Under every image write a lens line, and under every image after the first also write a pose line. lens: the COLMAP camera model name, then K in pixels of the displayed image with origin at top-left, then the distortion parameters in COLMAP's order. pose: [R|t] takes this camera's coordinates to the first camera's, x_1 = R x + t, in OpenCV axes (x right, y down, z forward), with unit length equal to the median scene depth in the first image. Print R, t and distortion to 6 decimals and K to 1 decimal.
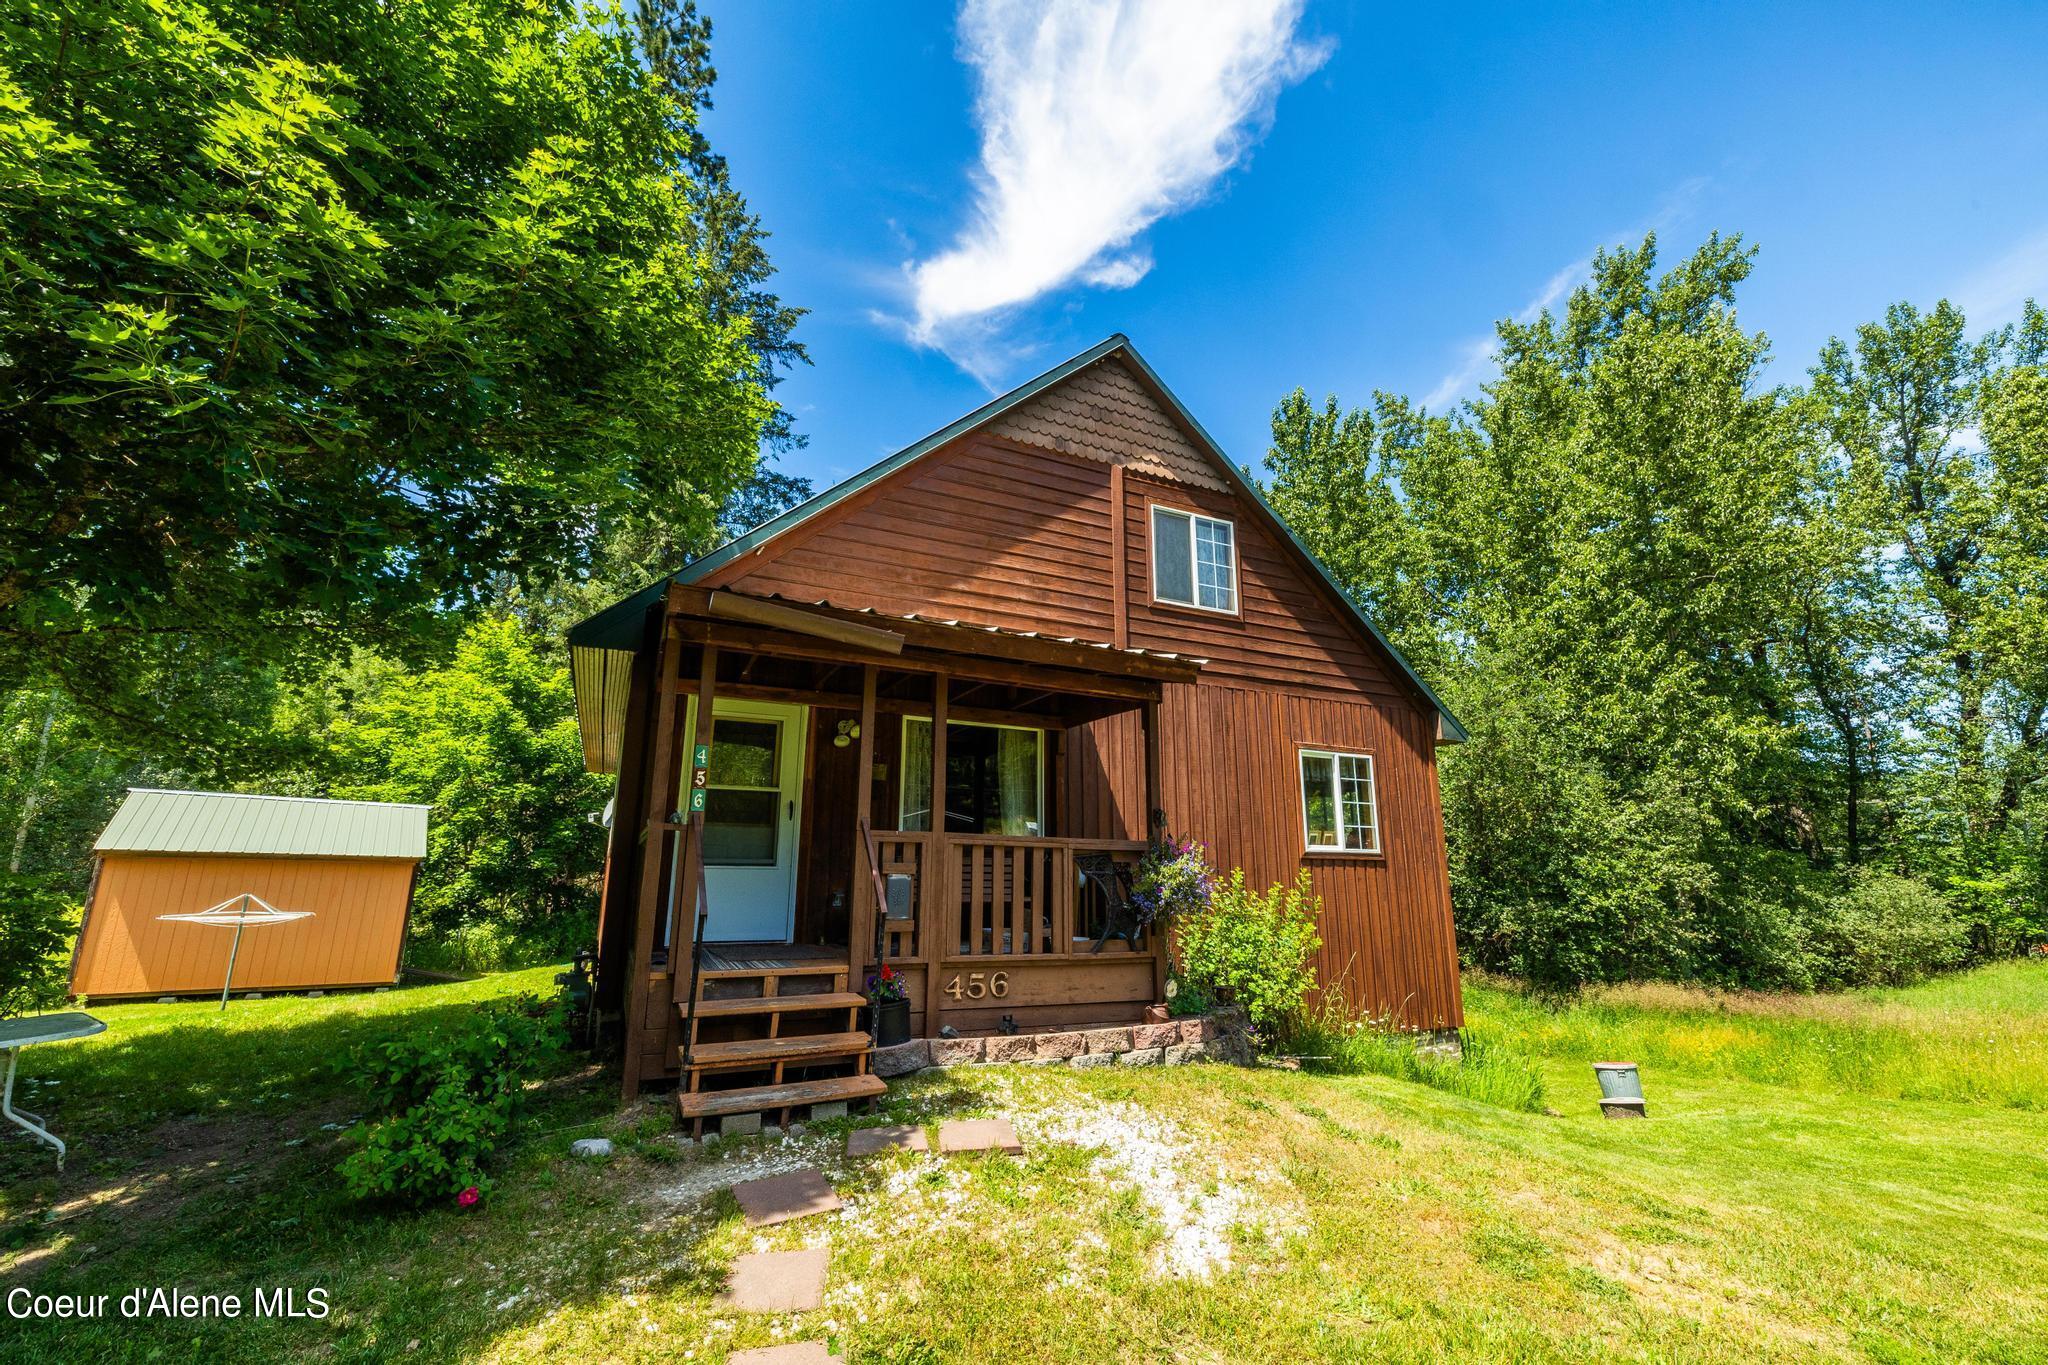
lens RADIAL K [[862.6, 0, 1029.7], [0, 862.6, 670.5], [0, 0, 1]] dist [-0.003328, -0.000275]
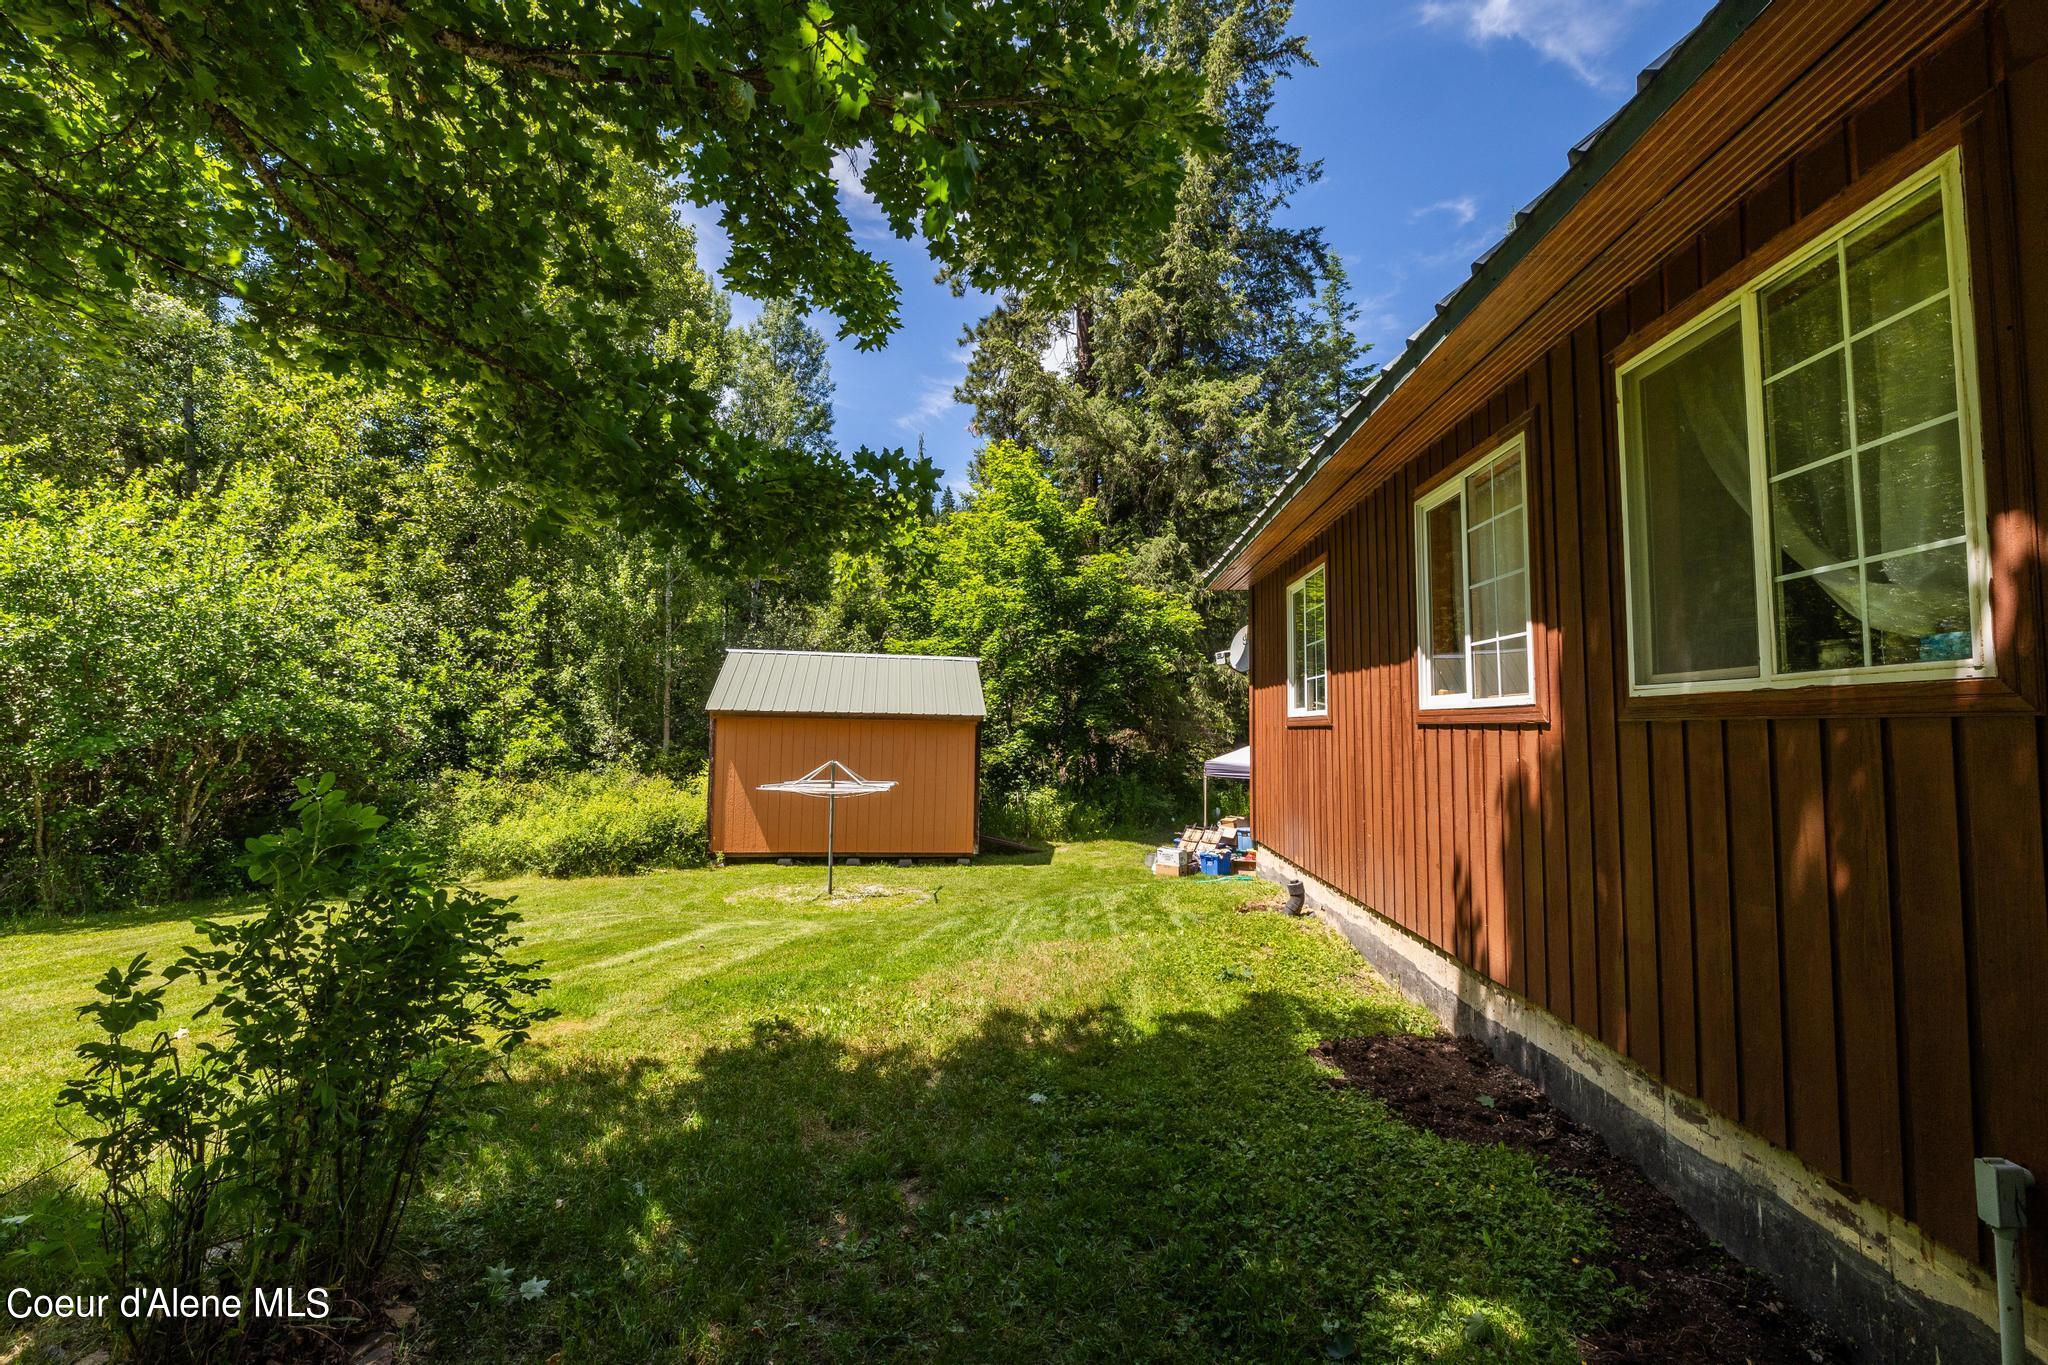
lens RADIAL K [[857.6, 0, 1024.0], [0, 857.6, 682.5], [0, 0, 1]] dist [0.000209, 0.000234]
pose [[0.876021, -0.021830, -0.481779, -0.464172], [0.109037, 0.982073, 0.153763, 0.101860], [0.469786, -0.187232, 0.862697, 0.515219]]
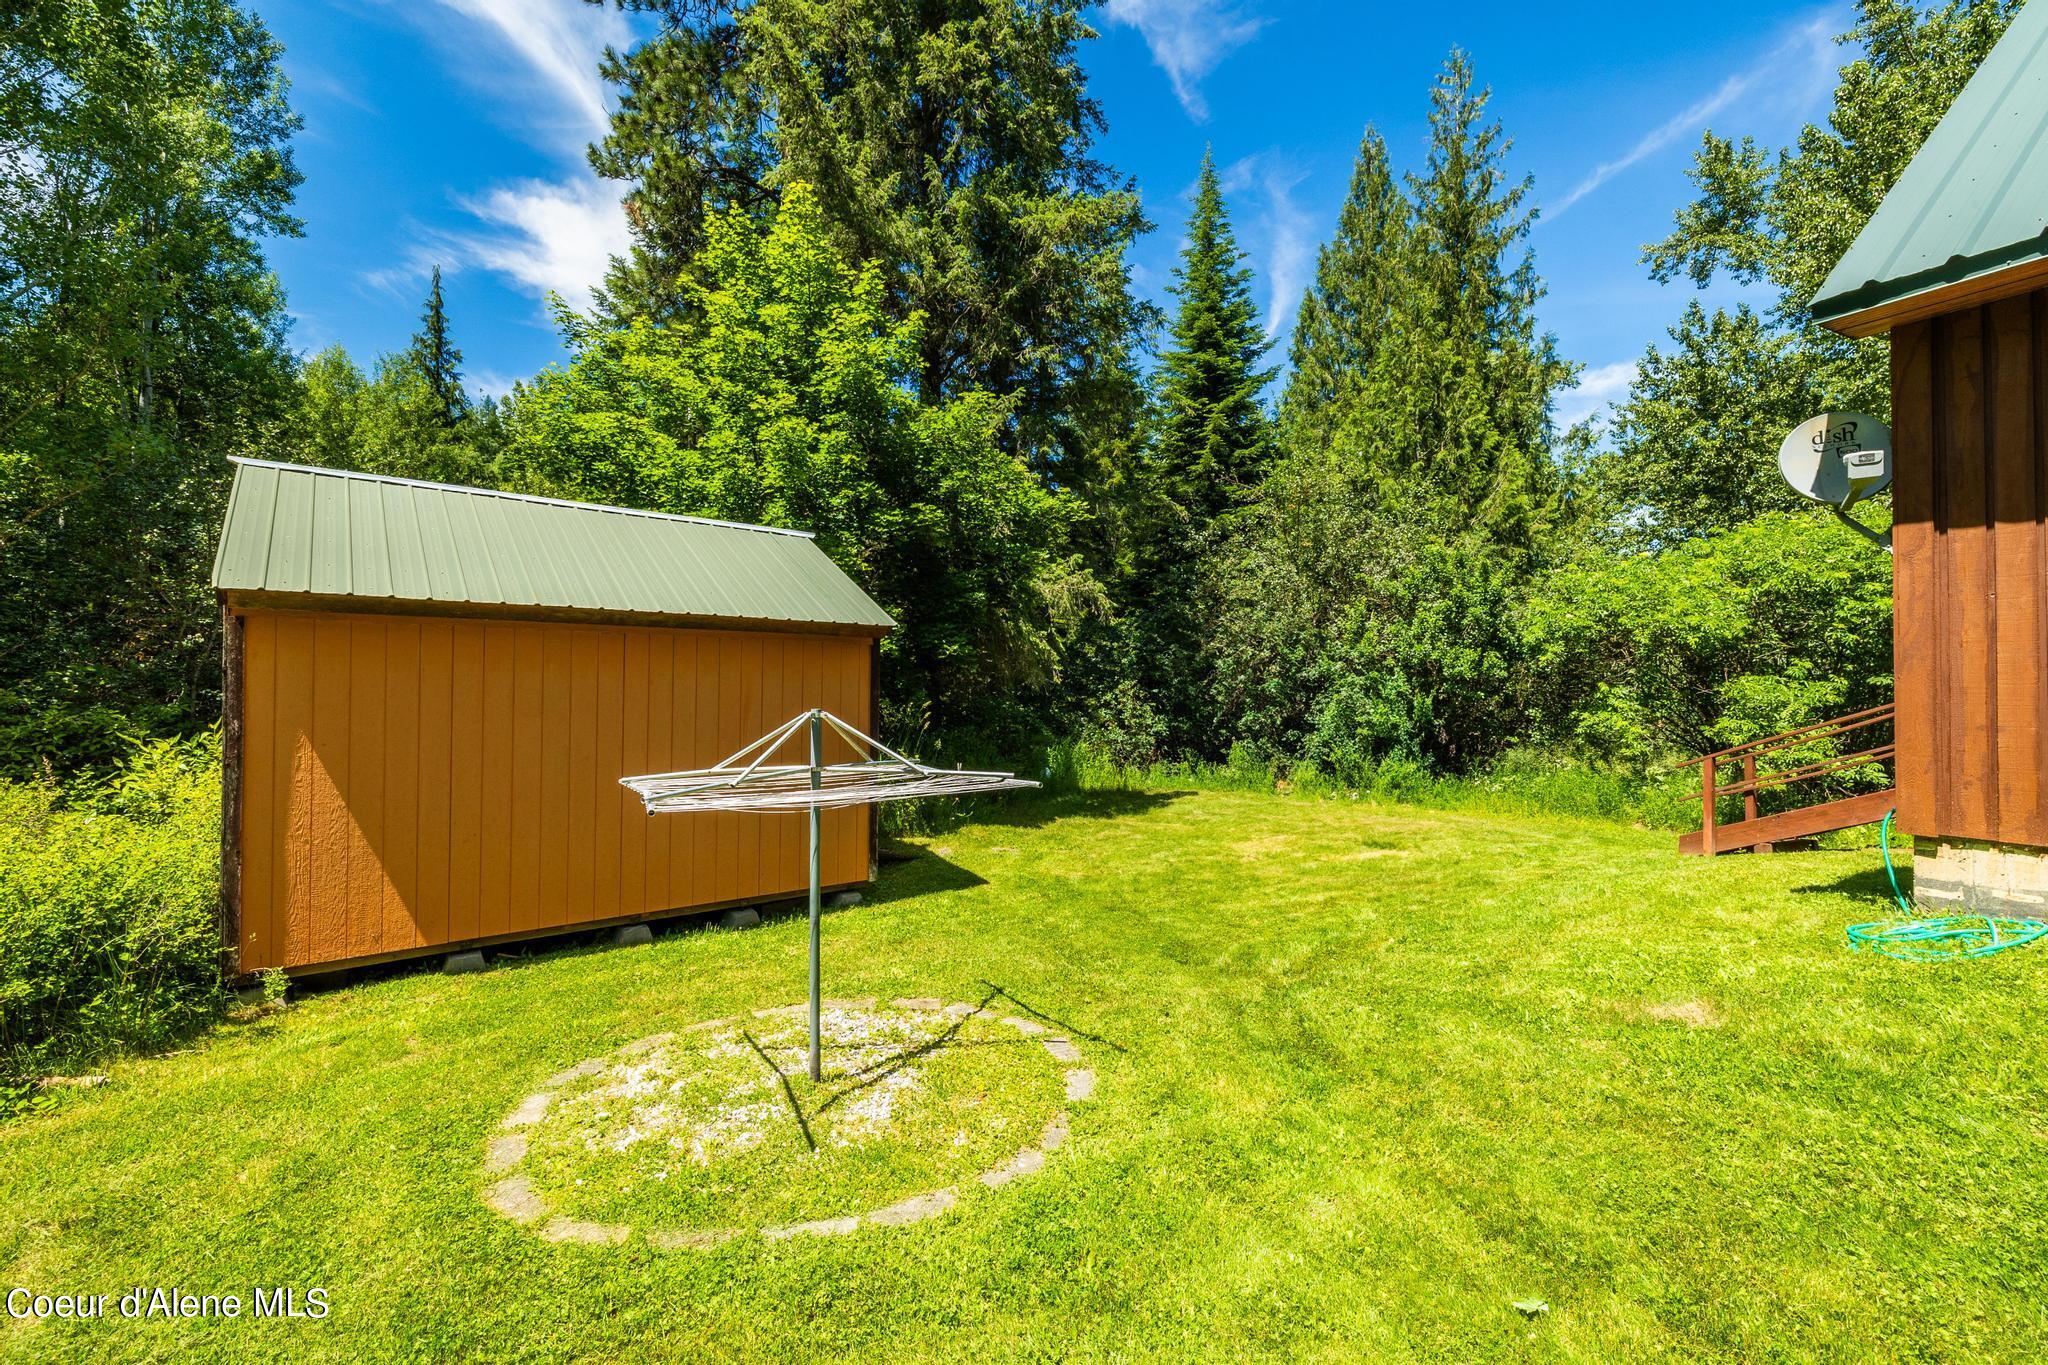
lens RADIAL K [[857.6, 0, 1024.0], [0, 857.6, 682.5], [0, 0, 1]] dist [0.000209, 0.000234]
pose [[0.999399, -0.006400, 0.034082, -1.191136], [-0.001794, 0.971962, 0.235132, 0.250980], [-0.034632, -0.235052, 0.971366, 0.988952]]
